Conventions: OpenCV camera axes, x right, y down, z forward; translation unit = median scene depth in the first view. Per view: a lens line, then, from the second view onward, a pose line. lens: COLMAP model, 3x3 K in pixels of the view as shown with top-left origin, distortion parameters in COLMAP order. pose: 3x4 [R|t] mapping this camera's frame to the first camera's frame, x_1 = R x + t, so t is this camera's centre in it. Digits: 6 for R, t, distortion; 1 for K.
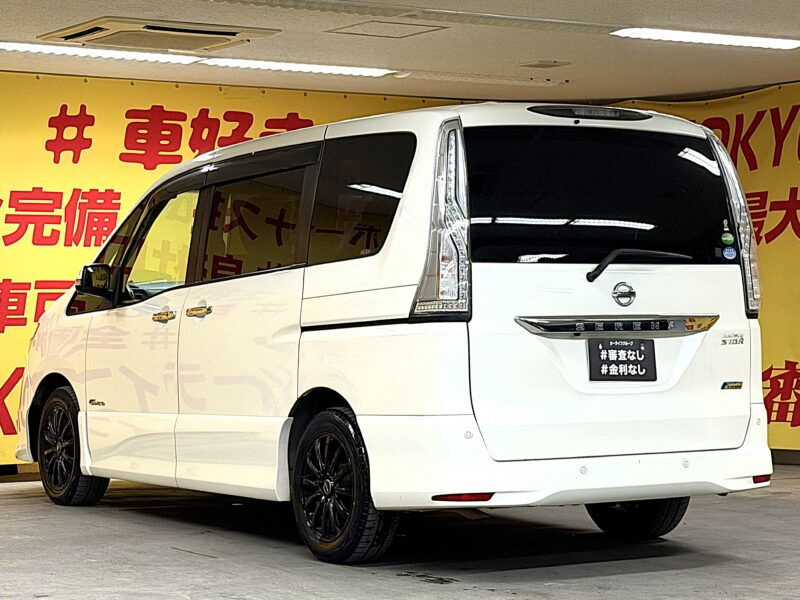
lens RADIAL K [[1950.8, 0, 400.4], [0, 1950.8, 299.8], [0, 0, 1]] dist [0.163143, 0.000000]
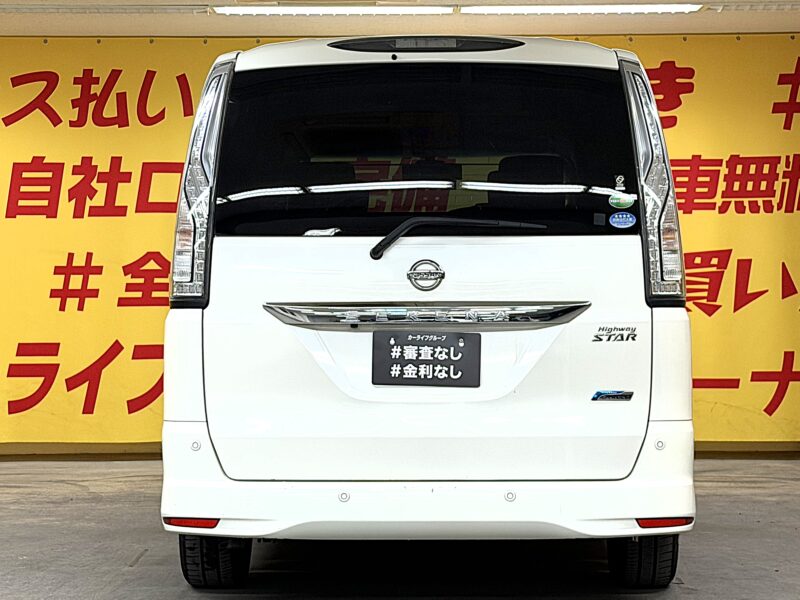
lens RADIAL K [[1871.1, 0, 400.0], [0, 1871.1, 300.7], [0, 0, 1]] dist [0.180867, 0.000000]
pose [[0.848429, 0.011589, -0.529182, 0.499713], [-0.000794, 0.999787, 0.020623, -0.008078], [0.529309, -0.017077, 0.848258, 0.357992]]
